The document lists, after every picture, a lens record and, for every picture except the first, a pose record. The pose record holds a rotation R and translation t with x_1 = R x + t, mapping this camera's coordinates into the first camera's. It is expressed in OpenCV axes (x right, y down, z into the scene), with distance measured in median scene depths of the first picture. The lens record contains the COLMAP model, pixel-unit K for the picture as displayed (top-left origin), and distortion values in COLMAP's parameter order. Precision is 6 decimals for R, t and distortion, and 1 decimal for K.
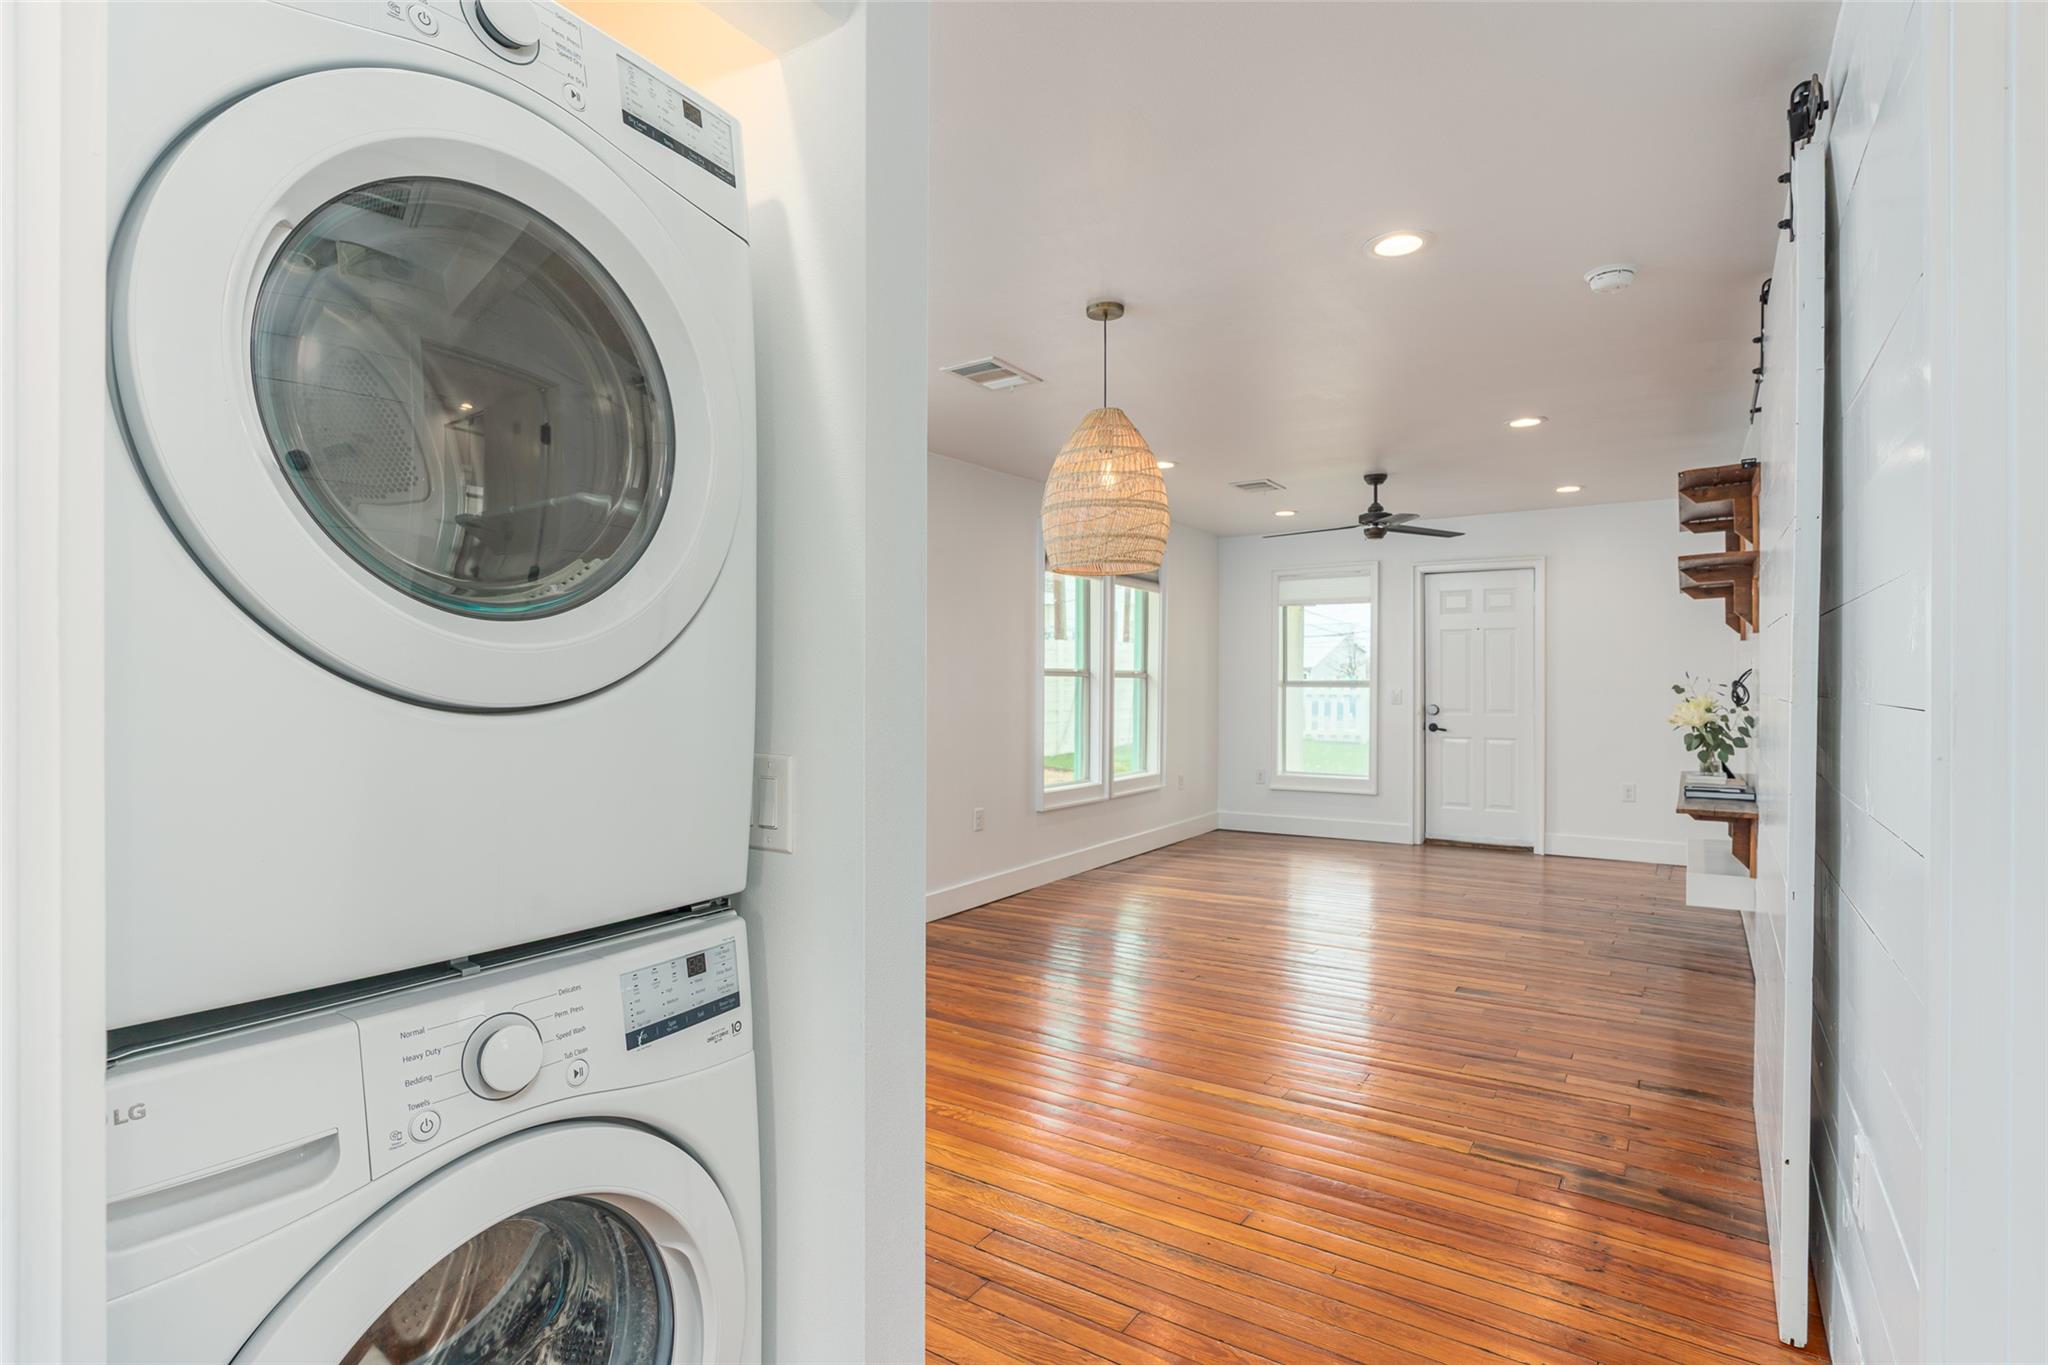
lens RADIAL K [[1029.2, 0, 987.0], [0, 1029.2, 681.5], [0, 0, 1]] dist [-0.001591, 0.000111]
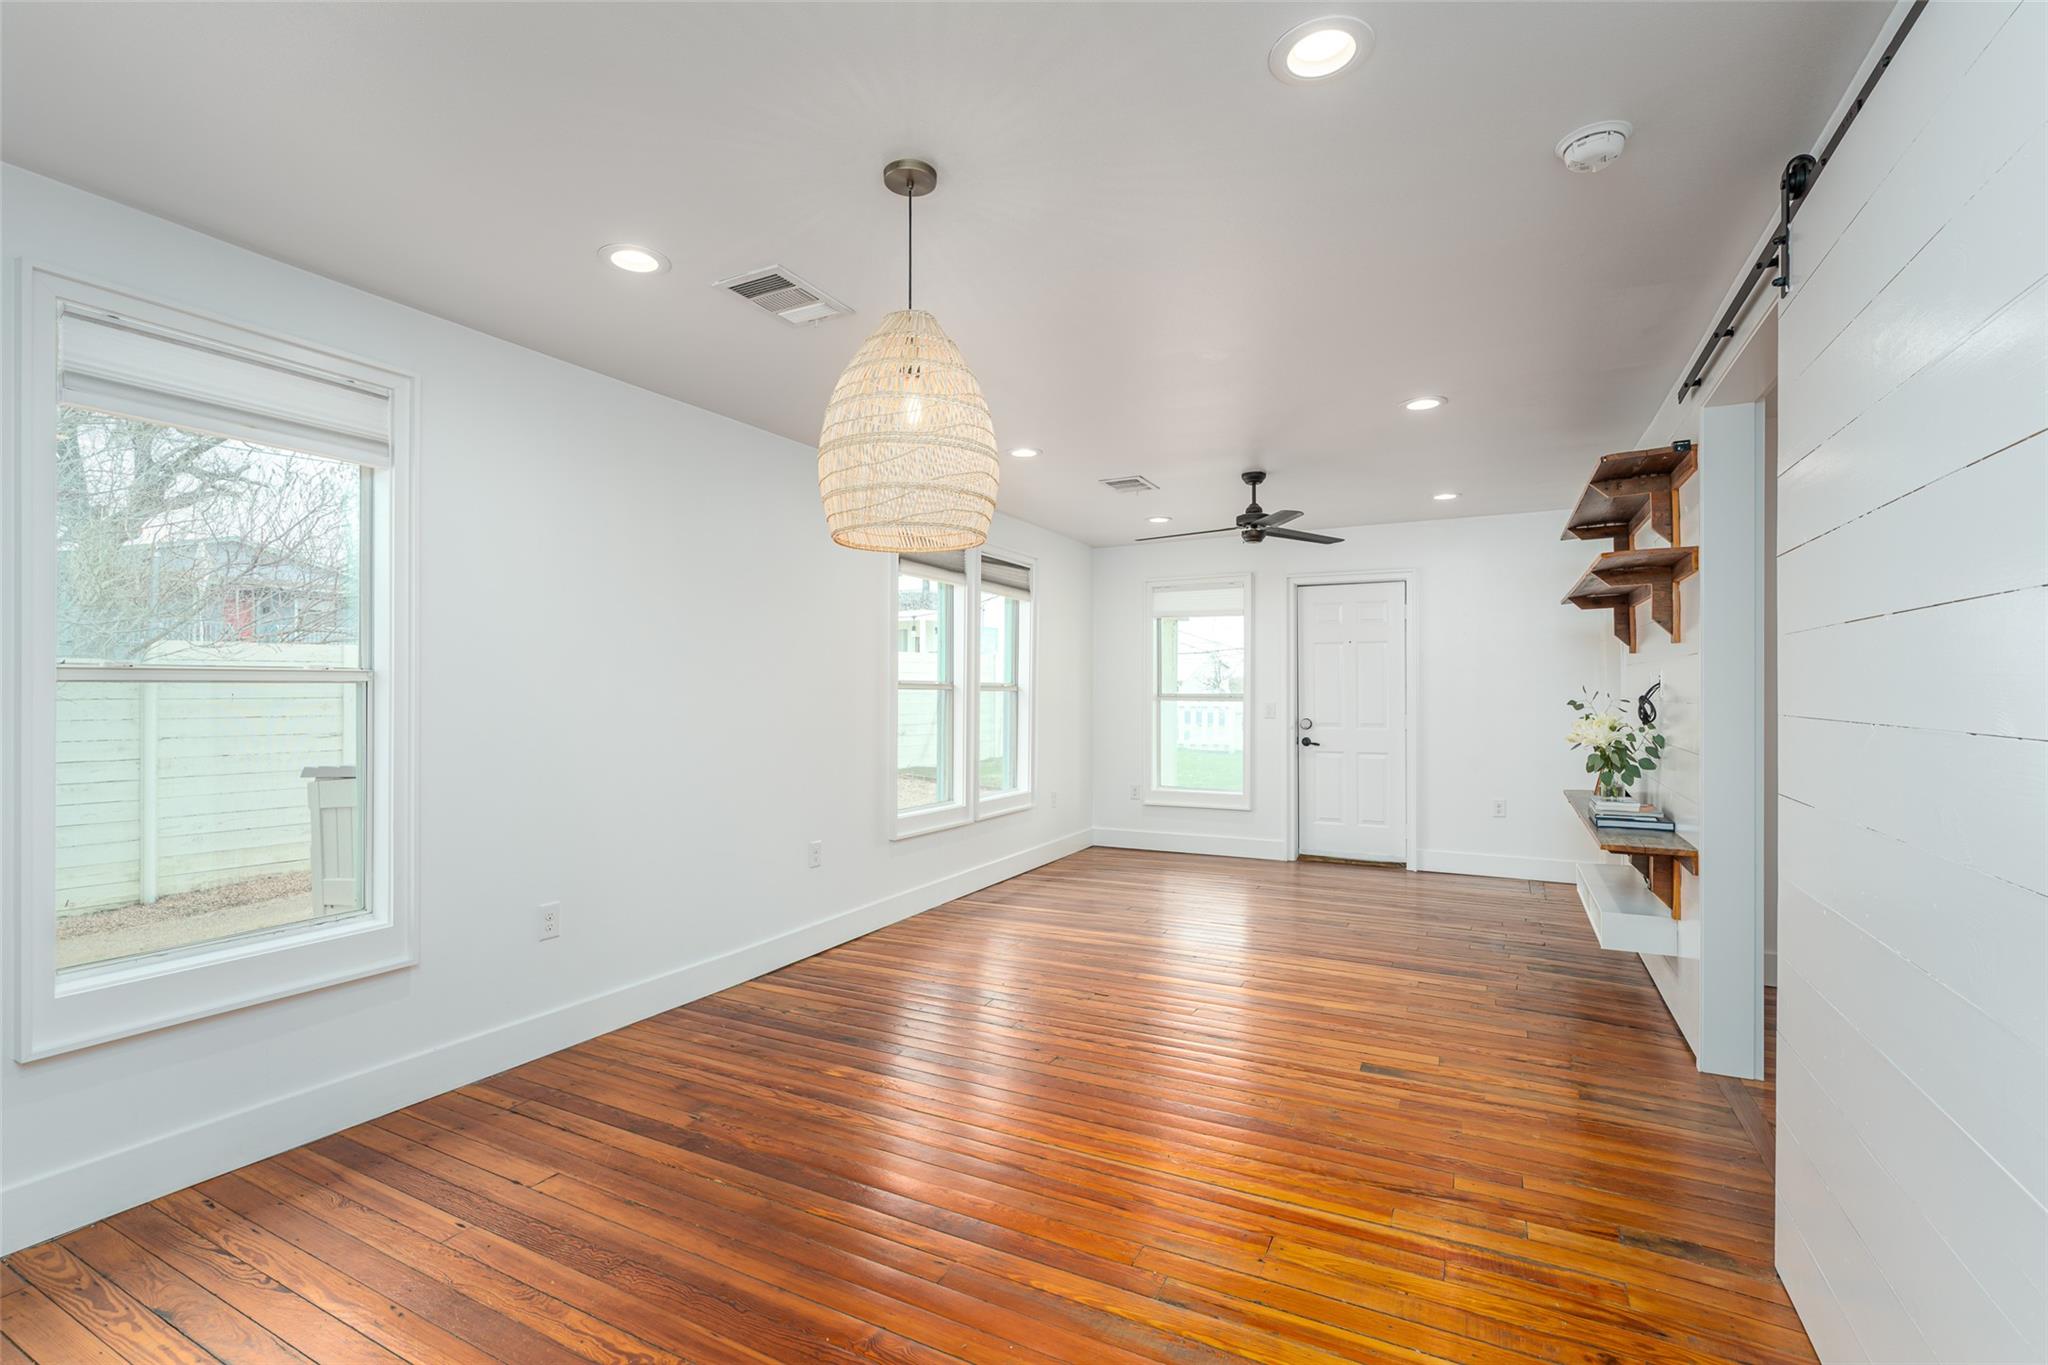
lens RADIAL K [[939.1, 0, 986.6], [0, 939.1, 669.0], [0, 0, 1]] dist [0.000203, 0.000927]
pose [[0.995050, 0.004463, 0.099275, 0.053234], [-0.001927, 0.999670, -0.025629, -0.001920], [-0.099357, 0.025311, 0.994730, 0.182052]]
